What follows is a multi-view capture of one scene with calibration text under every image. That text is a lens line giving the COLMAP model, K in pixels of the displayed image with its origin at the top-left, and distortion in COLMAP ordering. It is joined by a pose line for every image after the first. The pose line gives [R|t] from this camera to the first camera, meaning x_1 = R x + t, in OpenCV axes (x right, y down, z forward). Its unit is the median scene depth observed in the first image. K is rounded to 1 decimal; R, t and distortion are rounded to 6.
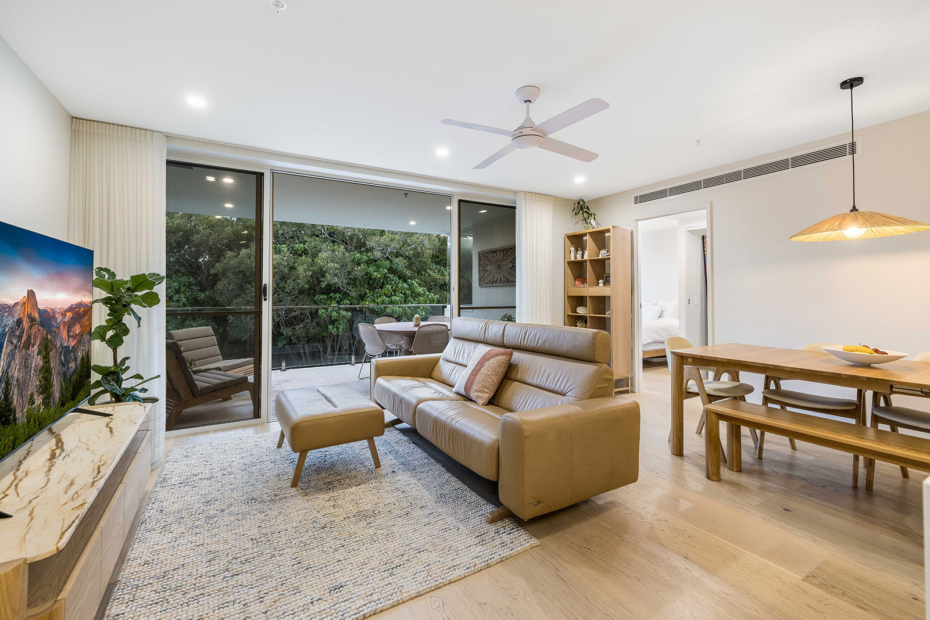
lens RADIAL K [[394.9, 0, 463.0], [0, 394.9, 290.4], [0, 0, 1]] dist [0.010797, -0.000954]
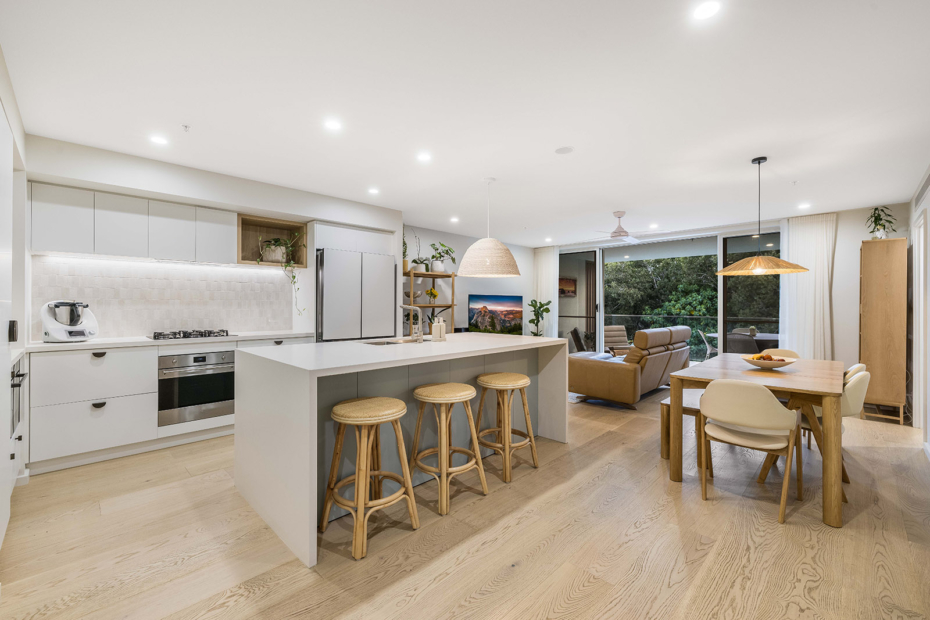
lens RADIAL K [[394.9, 0, 465.7], [0, 394.9, 306.6], [0, 0, 1]] dist [0.010797, -0.000954]
pose [[0.271875, 0.007399, -0.962304, 0.264917], [0.009175, 0.999905, 0.010280, -0.006099], [0.962289, -0.011624, 0.271781, -0.046179]]
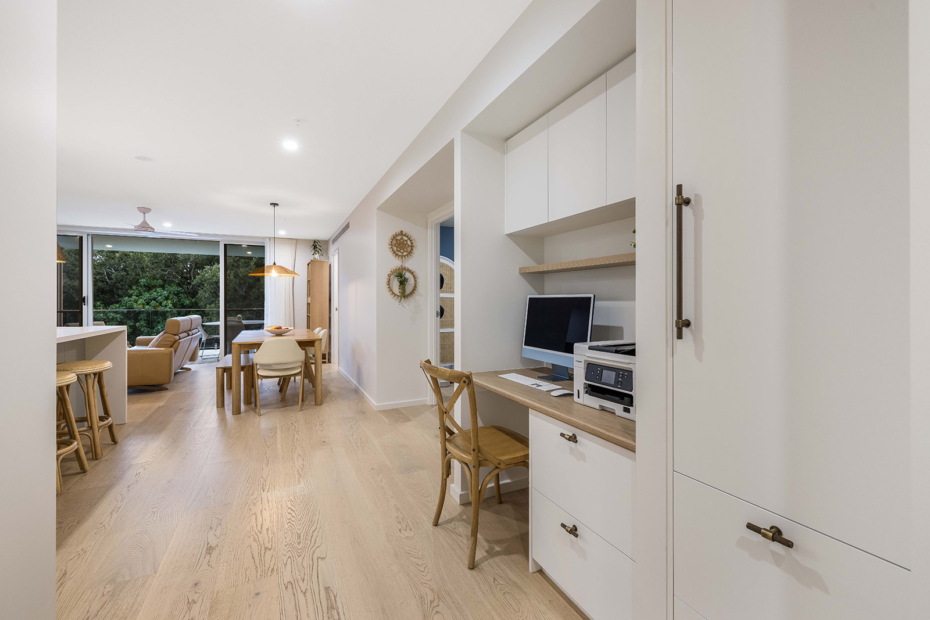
lens RADIAL K [[394.9, 0, 457.1], [0, 394.9, 303.0], [0, 0, 1]] dist [0.010797, -0.000954]
pose [[0.995582, 0.001212, -0.093888, 0.285537], [0.000263, 0.999877, 0.015697, -0.002678], [0.093896, -0.015652, 0.995459, -0.141074]]
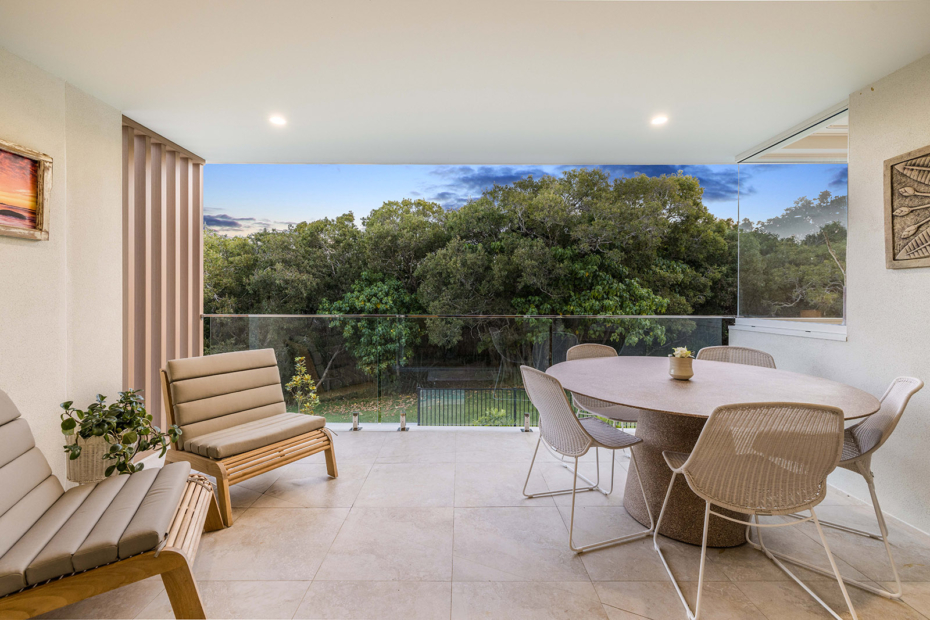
lens RADIAL K [[394.9, 0, 461.4], [0, 394.9, 297.5], [0, 0, 1]] dist [0.010797, -0.000954]
pose [[0.865726, 0.000385, -0.500518, -0.034497], [0.003384, 0.999972, 0.006621, 0.004364], [0.500507, -0.007425, 0.865701, 0.197009]]
